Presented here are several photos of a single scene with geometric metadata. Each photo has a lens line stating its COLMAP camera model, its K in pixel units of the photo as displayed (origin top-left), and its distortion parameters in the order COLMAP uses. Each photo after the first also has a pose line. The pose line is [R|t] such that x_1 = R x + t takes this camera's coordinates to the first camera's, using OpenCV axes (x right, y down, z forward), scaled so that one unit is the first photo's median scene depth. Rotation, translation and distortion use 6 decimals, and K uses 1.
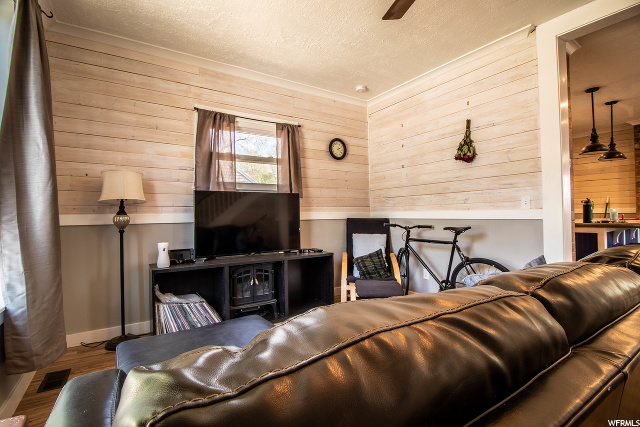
lens RADIAL K [[298.5, 0, 320.7], [0, 298.5, 214.0], [0, 0, 1]] dist [0.000770, -0.001033]
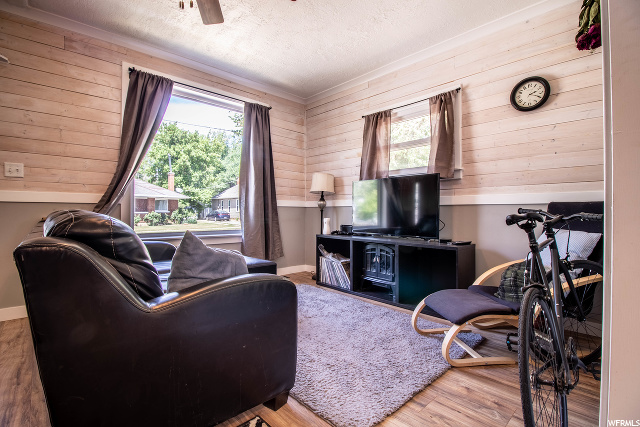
lens RADIAL K [[298.5, 0, 318.6], [0, 298.5, 210.4], [0, 0, 1]] dist [0.000770, -0.001033]
pose [[0.181300, 0.021975, -0.983182, 0.756433], [0.013800, 0.999595, 0.024886, 0.011619], [0.983331, -0.018080, 0.180924, 0.536323]]
